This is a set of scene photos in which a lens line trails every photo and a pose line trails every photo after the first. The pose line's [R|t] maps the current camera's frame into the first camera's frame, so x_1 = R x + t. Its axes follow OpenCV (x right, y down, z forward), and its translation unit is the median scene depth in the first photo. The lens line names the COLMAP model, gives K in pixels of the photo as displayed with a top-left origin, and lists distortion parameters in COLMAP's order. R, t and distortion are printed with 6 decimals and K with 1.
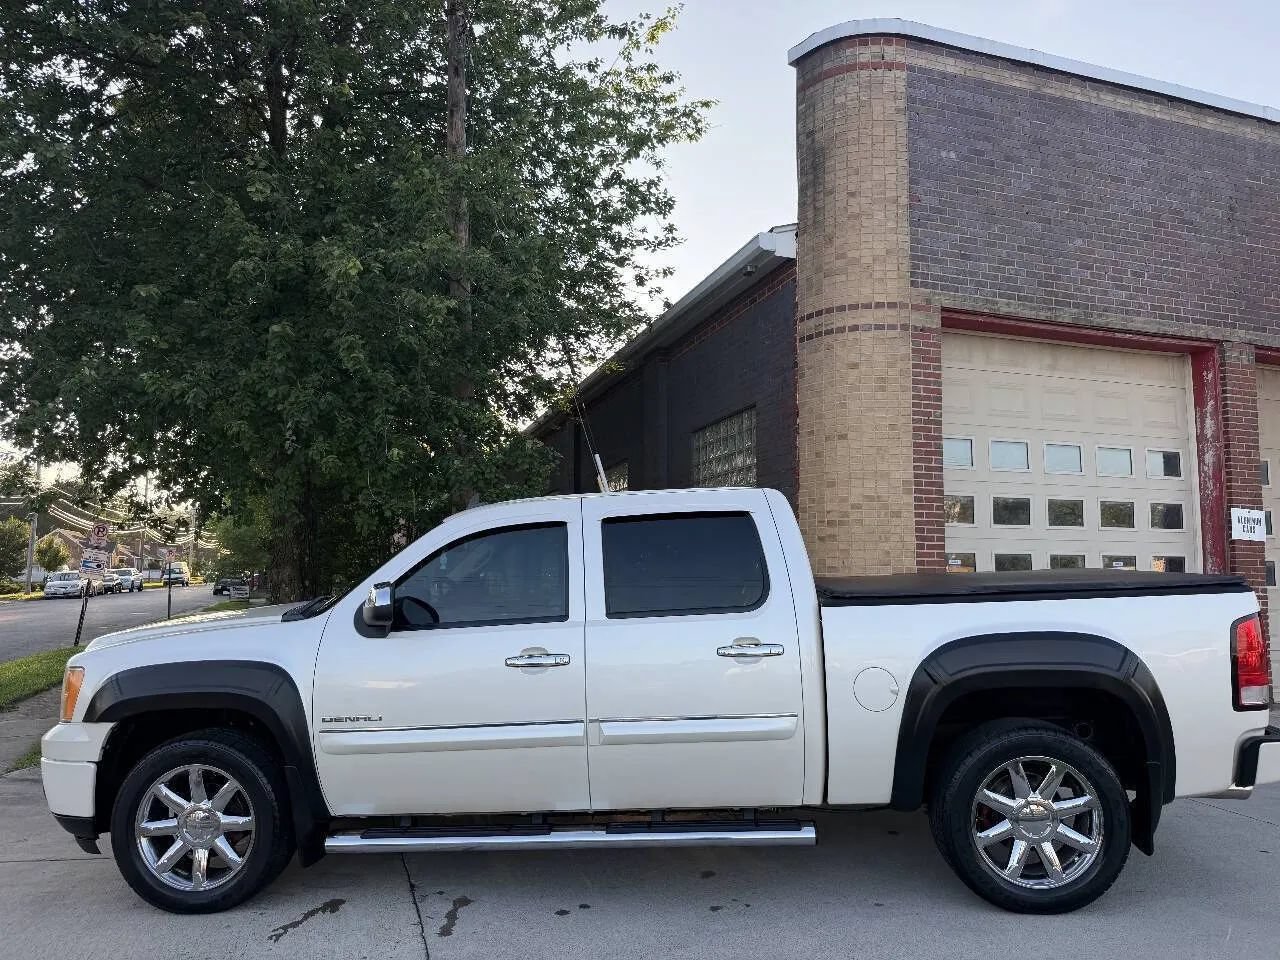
lens RADIAL K [[907.1, 0, 640.0], [0, 907.1, 480.0], [0, 0, 1]] dist [0.058322, -0.077794]
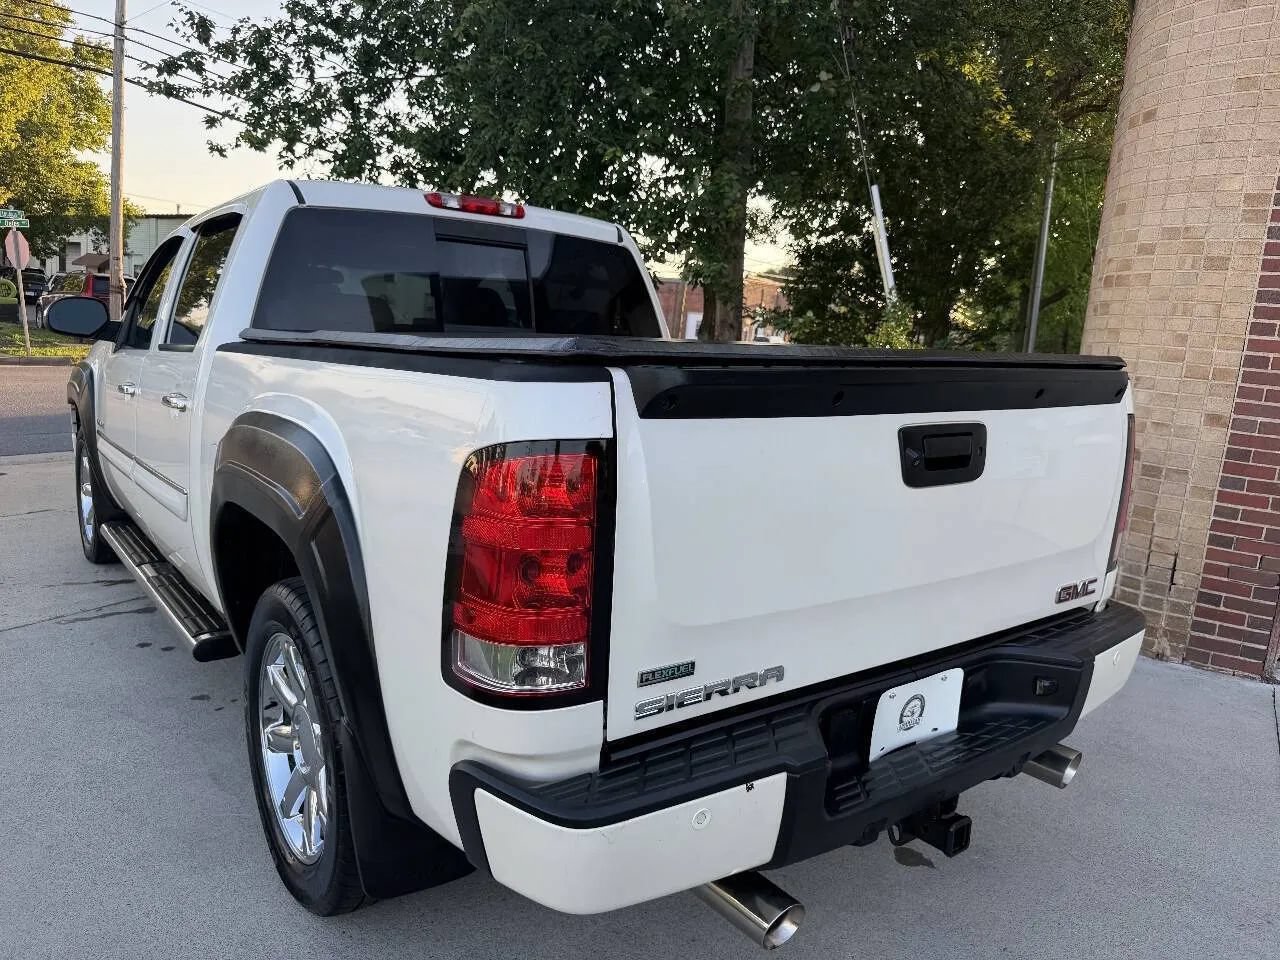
lens RADIAL K [[907.1, 0, 640.0], [0, 907.1, 480.0], [0, 0, 1]] dist [0.058322, -0.077794]
pose [[0.642885, 0.171534, -0.746508, 0.477501], [-0.001585, 0.974897, 0.222649, 0.042203], [0.765961, -0.141954, 0.627019, 0.411941]]
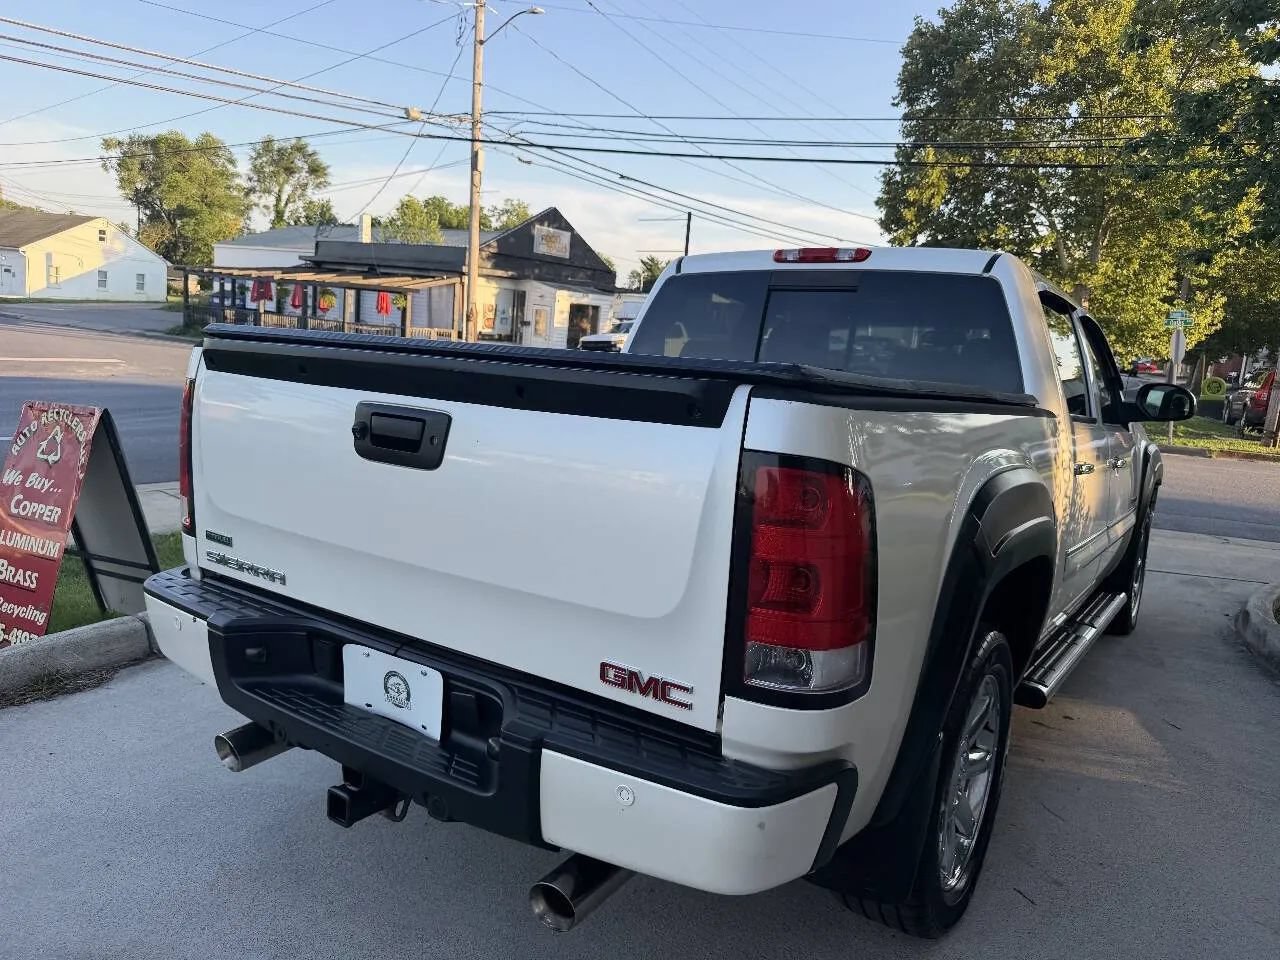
lens RADIAL K [[917.6, 0, 623.7], [0, 917.6, 479.4], [0, 0, 1]] dist [0.032561, -0.075034]
pose [[-0.529649, 0.092666, -0.843140, 0.528311], [0.004480, 0.994306, 0.106466, 0.072782], [0.848205, 0.052612, -0.527049, 0.796830]]
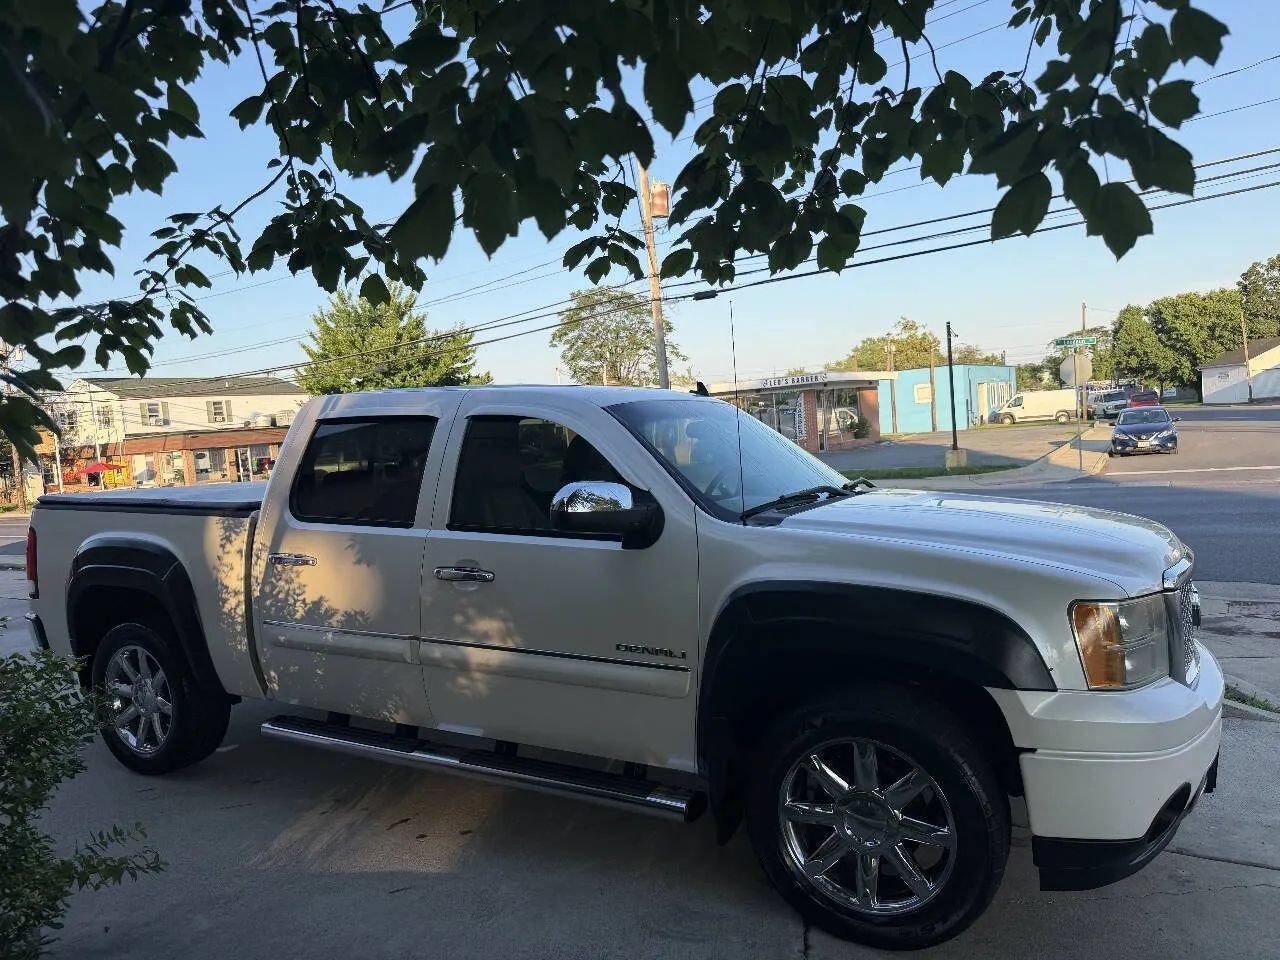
lens RADIAL K [[907.1, 0, 640.0], [0, 907.1, 480.0], [0, 0, 1]] dist [0.058322, -0.077794]
pose [[-0.893161, 0.035626, 0.448324, -0.324093], [0.022699, 0.999158, -0.034177, 0.088708], [-0.449164, -0.020349, -0.893217, 1.121269]]
